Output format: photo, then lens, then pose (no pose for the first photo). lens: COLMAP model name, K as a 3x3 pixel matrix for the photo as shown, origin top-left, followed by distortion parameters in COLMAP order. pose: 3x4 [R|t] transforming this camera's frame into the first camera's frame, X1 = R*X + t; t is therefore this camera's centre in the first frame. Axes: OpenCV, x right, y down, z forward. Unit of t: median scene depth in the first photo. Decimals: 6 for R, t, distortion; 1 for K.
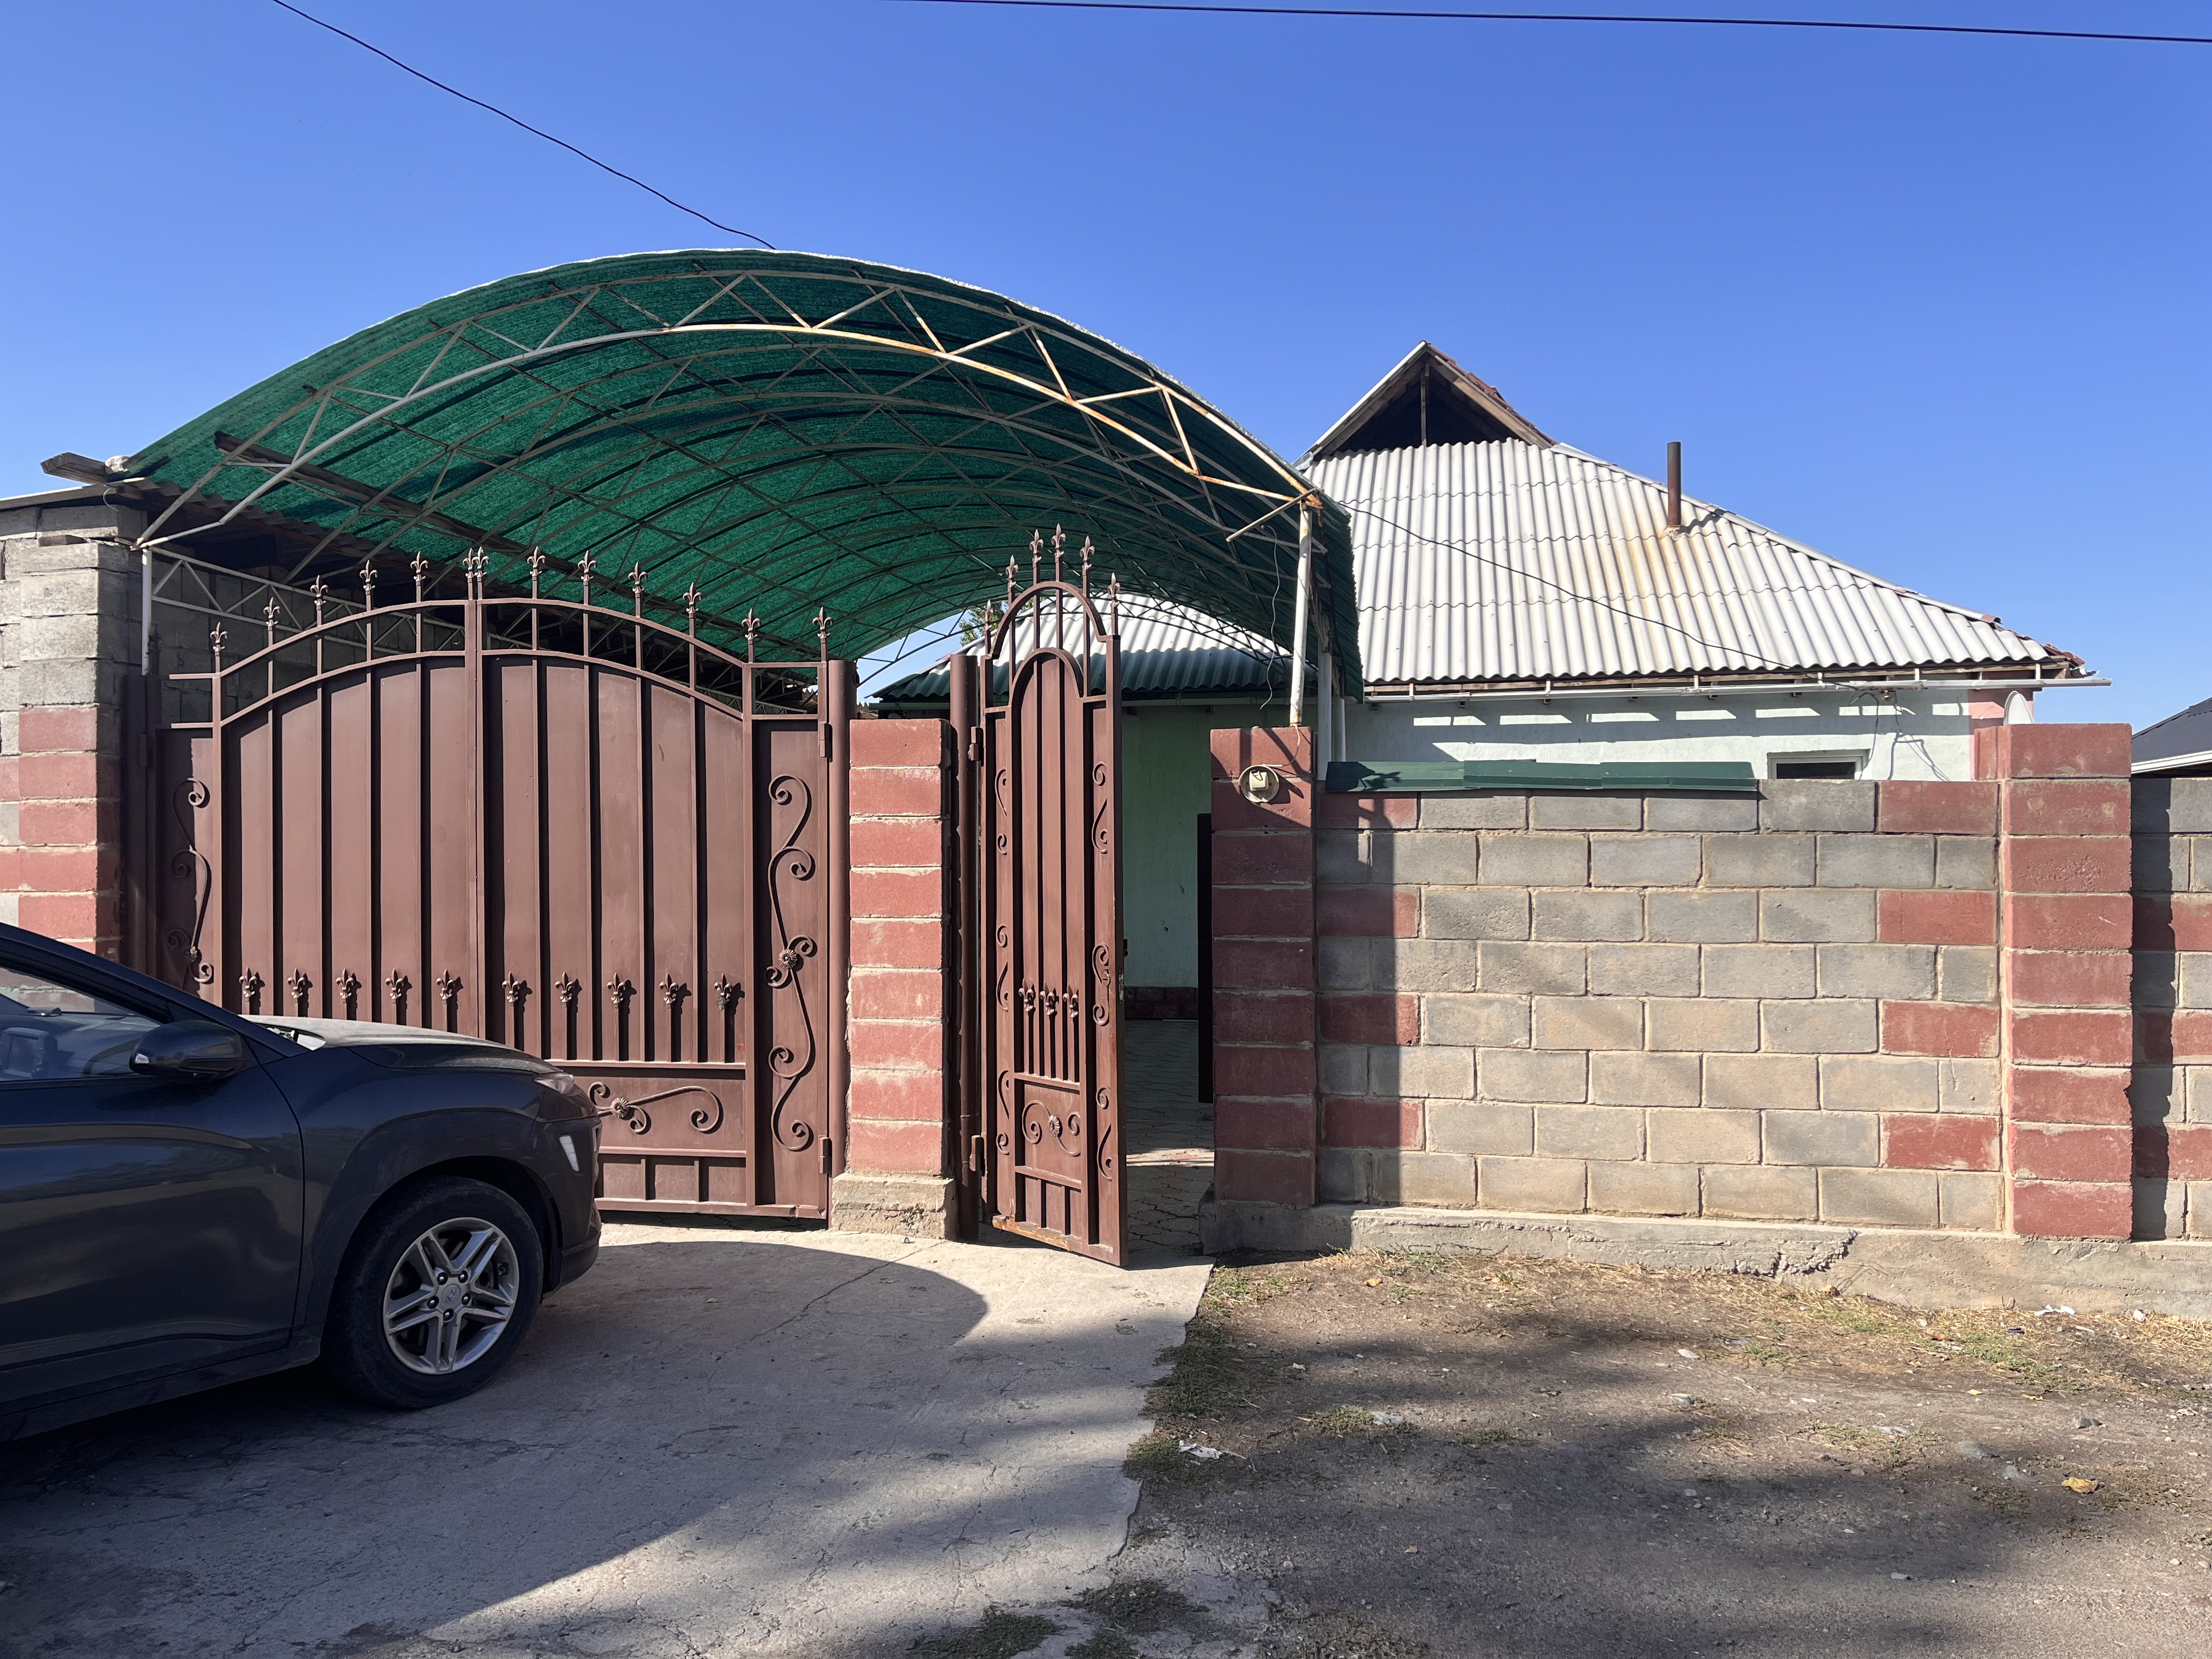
lens RADIAL K [[1665.8, 0, 1108.0], [0, 1665.8, 827.8], [0, 0, 1]] dist [-0.001148, -0.001505]
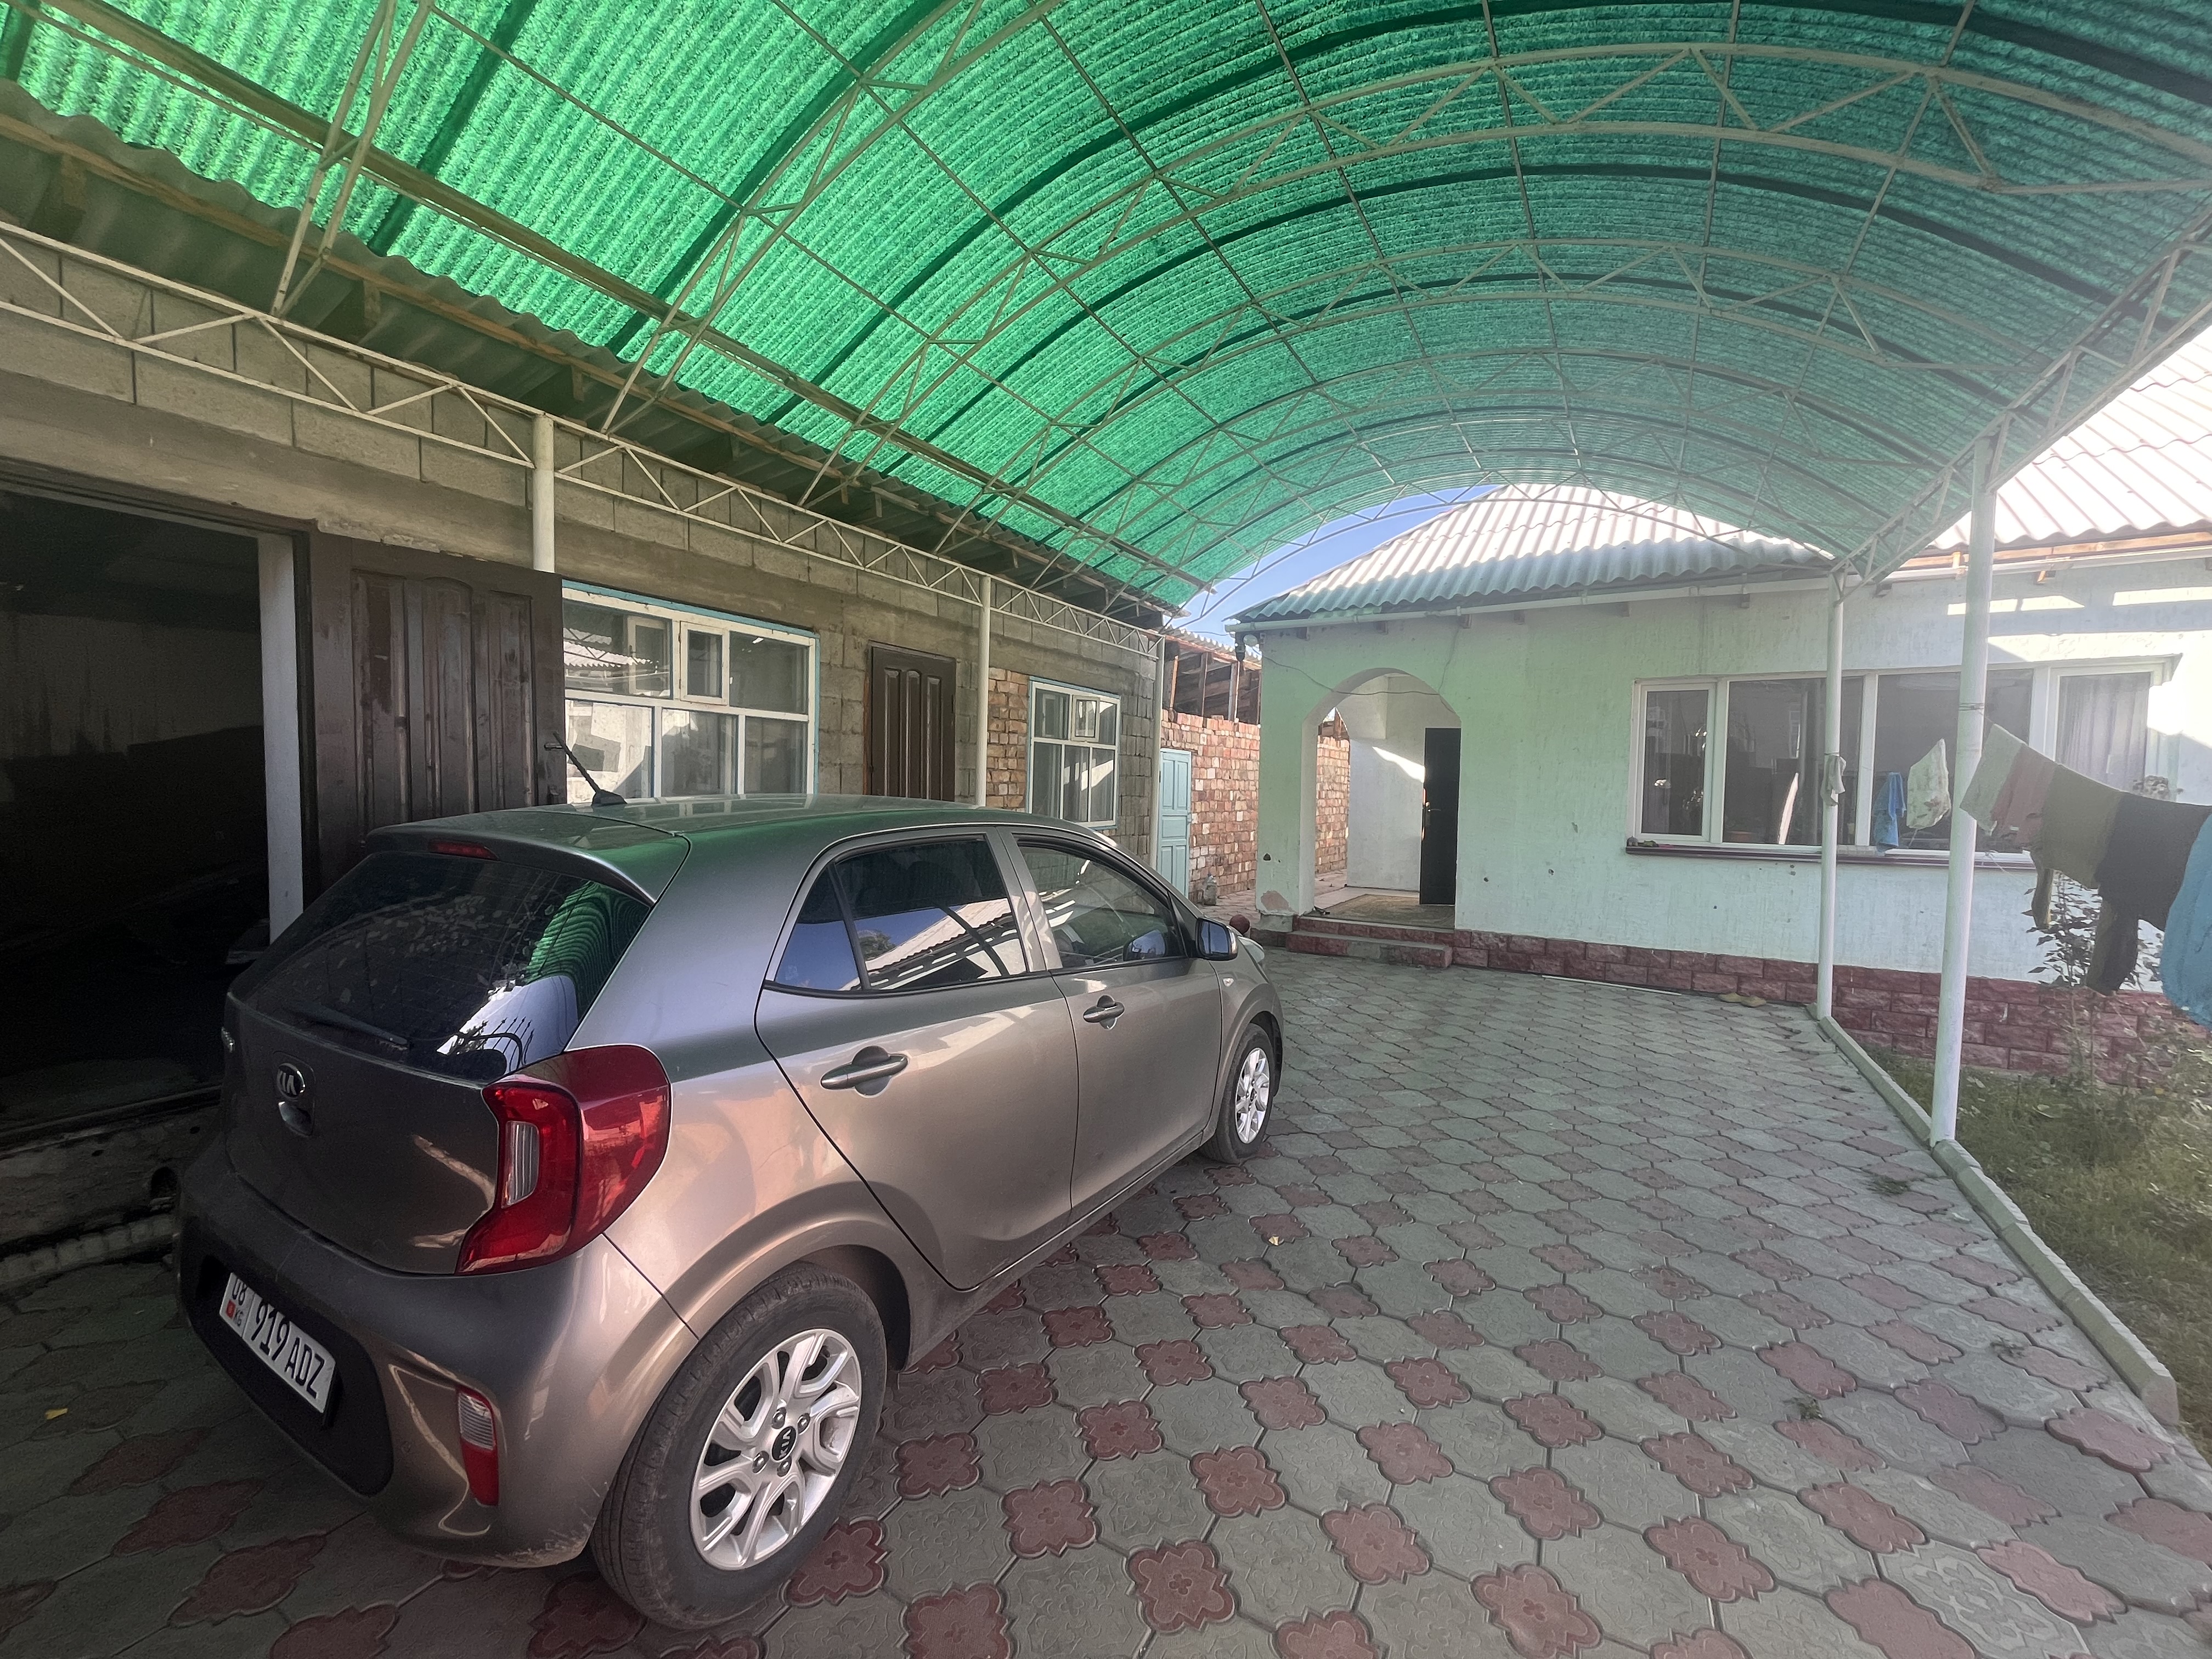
lens RADIAL K [[884.1, 0, 1104.5], [0, 884.1, 826.3], [0, 0, 1]] dist [-0.001399, -0.000090]
pose [[0.940839, 0.043966, -0.335990, -0.029973], [-0.030228, 0.998483, 0.046013, 0.024413], [0.337503, -0.033135, 0.940741, 0.499699]]
